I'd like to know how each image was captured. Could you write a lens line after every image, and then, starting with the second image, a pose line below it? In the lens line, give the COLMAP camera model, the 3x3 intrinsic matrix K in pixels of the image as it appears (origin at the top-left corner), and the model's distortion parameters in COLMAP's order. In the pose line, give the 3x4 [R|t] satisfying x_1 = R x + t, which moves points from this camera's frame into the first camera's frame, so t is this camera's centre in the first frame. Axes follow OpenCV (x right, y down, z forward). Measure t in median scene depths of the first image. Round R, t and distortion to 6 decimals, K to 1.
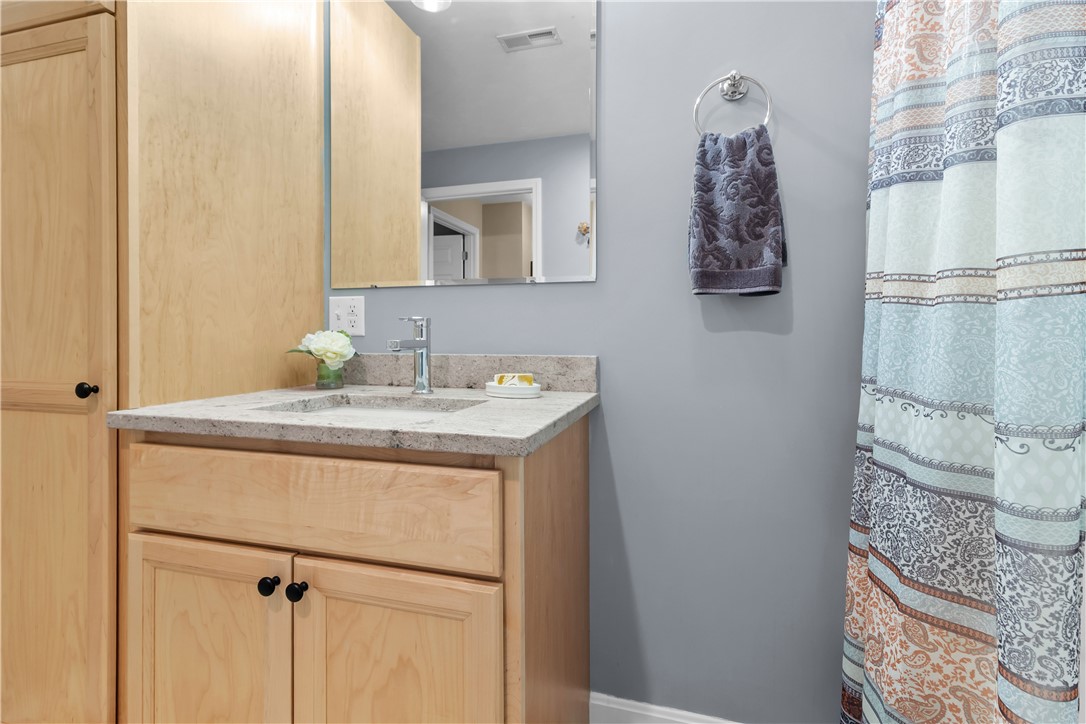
lens RADIAL K [[506.7, 0, 516.4], [0, 506.7, 332.1], [0, 0, 1]] dist [0.011432, 0.000216]
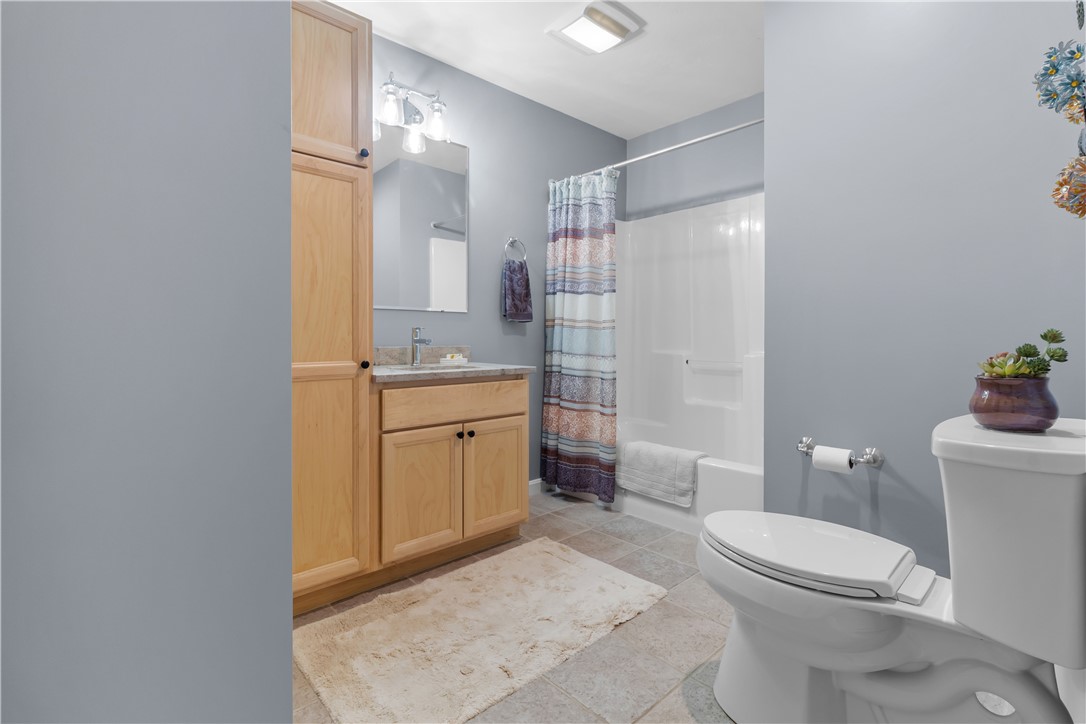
lens RADIAL K [[503.3, 0, 538.1], [0, 503.3, 338.7], [0, 0, 1]] dist [0.004127, 0.000220]
pose [[0.507469, -0.000206, 0.861670, -2.104008], [-0.005649, 0.999978, 0.003566, 0.007565], [-0.861651, -0.006678, 0.507457, -0.511864]]
